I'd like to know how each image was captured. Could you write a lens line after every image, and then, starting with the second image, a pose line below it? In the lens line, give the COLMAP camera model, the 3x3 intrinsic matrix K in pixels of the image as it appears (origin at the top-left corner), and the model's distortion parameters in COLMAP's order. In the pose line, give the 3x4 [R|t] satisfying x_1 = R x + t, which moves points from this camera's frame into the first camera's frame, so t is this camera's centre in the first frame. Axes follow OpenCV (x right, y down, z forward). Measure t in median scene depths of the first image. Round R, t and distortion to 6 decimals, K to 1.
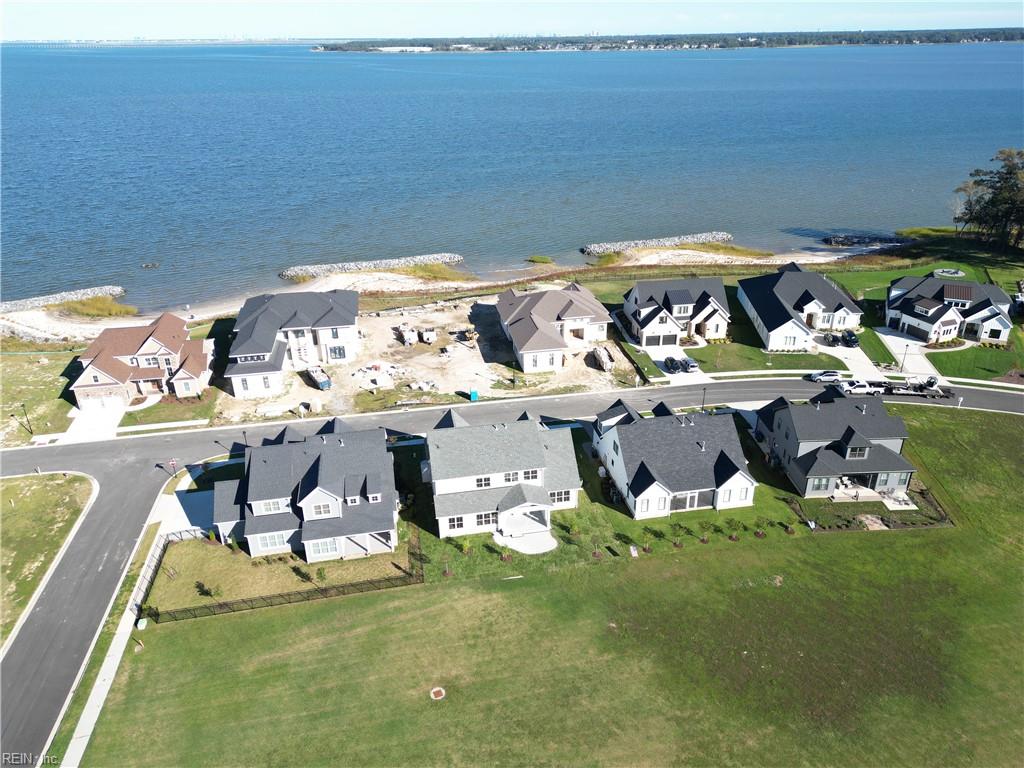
lens RADIAL K [[723.6, 0, 512.0], [0, 723.6, 384.0], [0, 0, 1]] dist [0.007319, -0.002154]
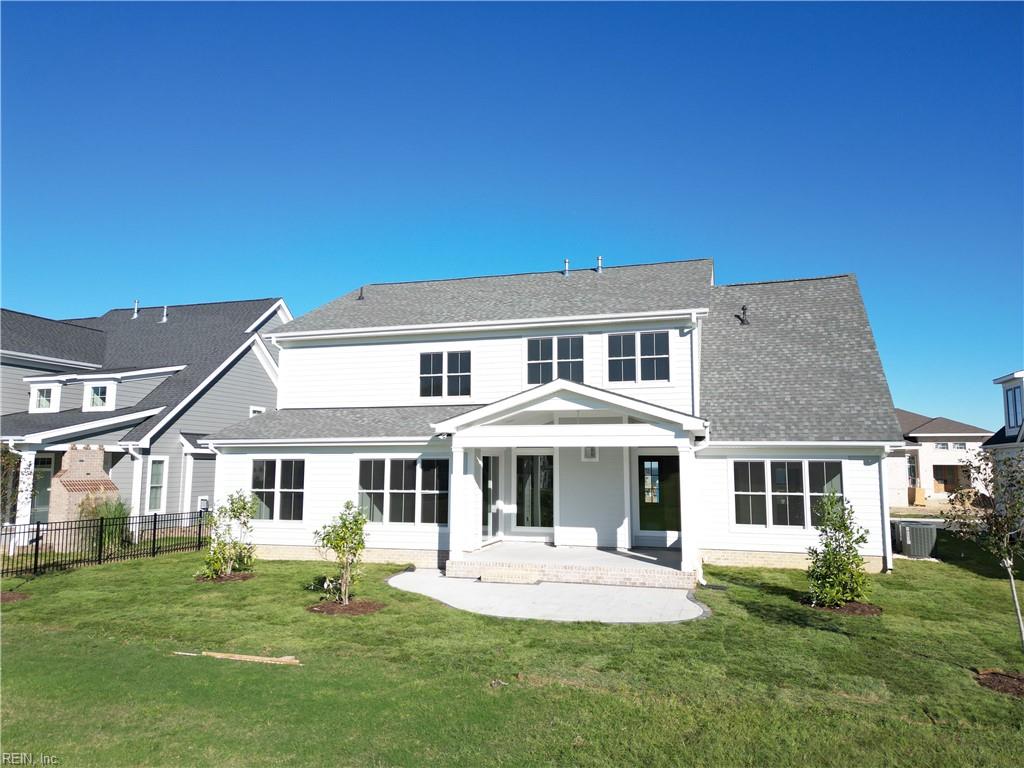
lens RADIAL K [[723.6, 0, 512.0], [0, 723.6, 384.0], [0, 0, 1]] dist [0.007319, -0.002154]
pose [[0.883168, -0.046558, -0.466740, 0.097072], [-0.209548, 0.851080, -0.481406, 0.253912], [0.419646, 0.522968, 0.741891, 0.823860]]
